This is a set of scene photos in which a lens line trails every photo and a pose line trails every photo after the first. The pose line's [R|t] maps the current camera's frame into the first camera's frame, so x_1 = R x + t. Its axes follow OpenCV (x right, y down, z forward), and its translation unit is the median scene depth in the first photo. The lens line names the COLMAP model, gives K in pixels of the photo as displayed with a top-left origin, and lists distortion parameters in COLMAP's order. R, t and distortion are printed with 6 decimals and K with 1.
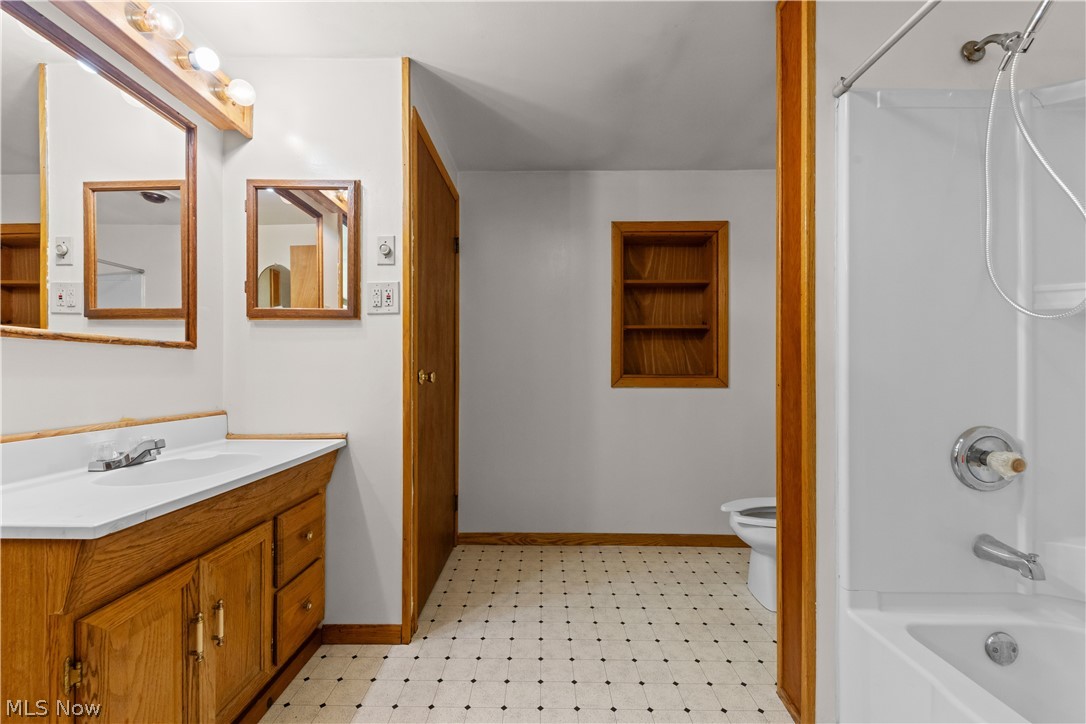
lens RADIAL K [[429.1, 0, 539.7], [0, 429.1, 367.9], [0, 0, 1]] dist [0.022220, -0.009479]
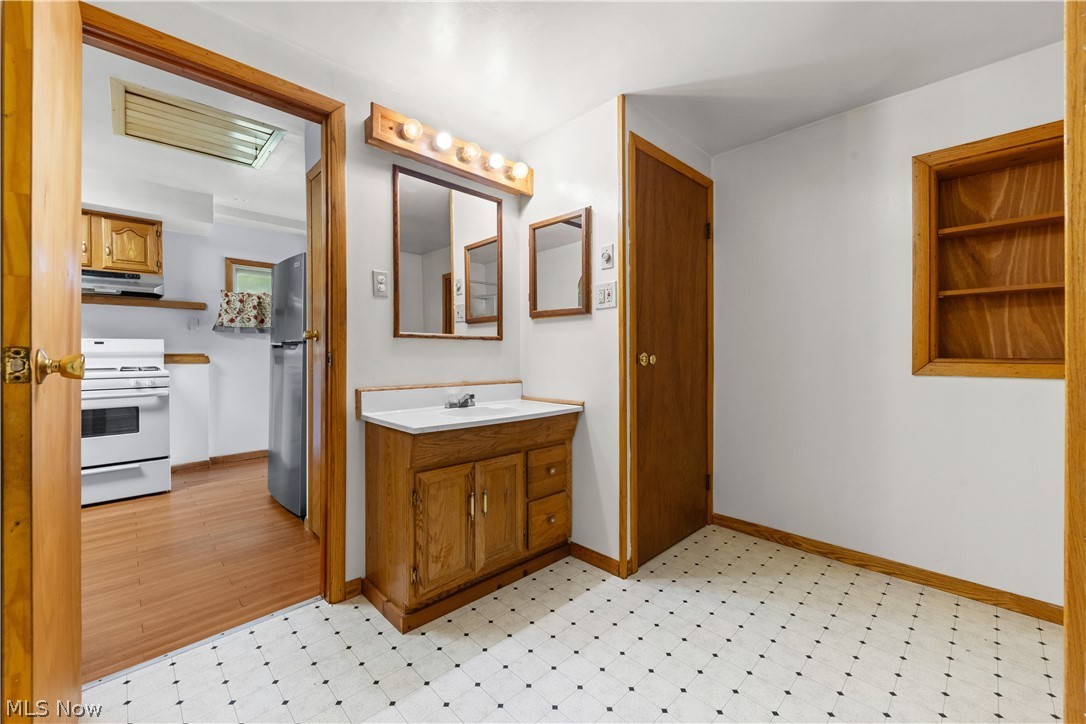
lens RADIAL K [[434.9, 0, 539.3], [0, 434.9, 352.1], [0, 0, 1]] dist [0.012711, -0.000353]
pose [[0.704455, -0.003477, -0.709740, 0.394843], [0.006640, 0.999977, 0.001691, -0.001881], [0.709717, -0.005904, 0.704462, -0.026220]]
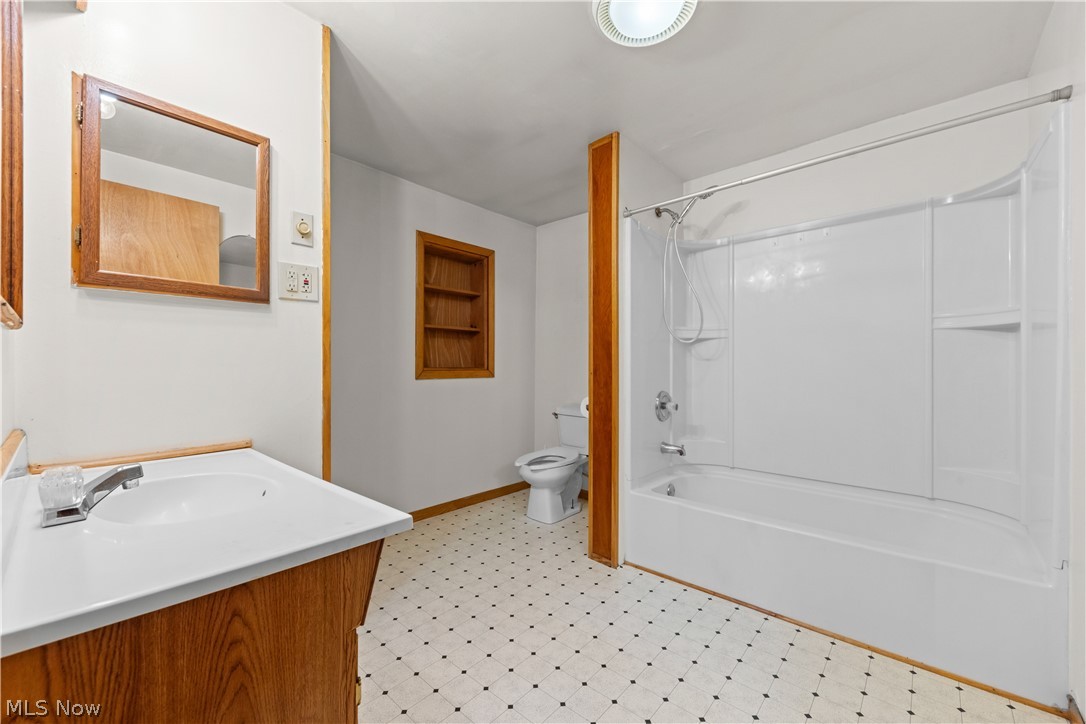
lens RADIAL K [[428.3, 0, 543.0], [0, 428.3, 362.0], [0, 0, 1]] dist [0.000070, -0.000056]
pose [[0.657505, 0.005231, 0.753432, -0.695379], [-0.006693, 0.999977, -0.001102, -0.001299], [-0.753420, -0.004318, 0.657525, 0.044581]]
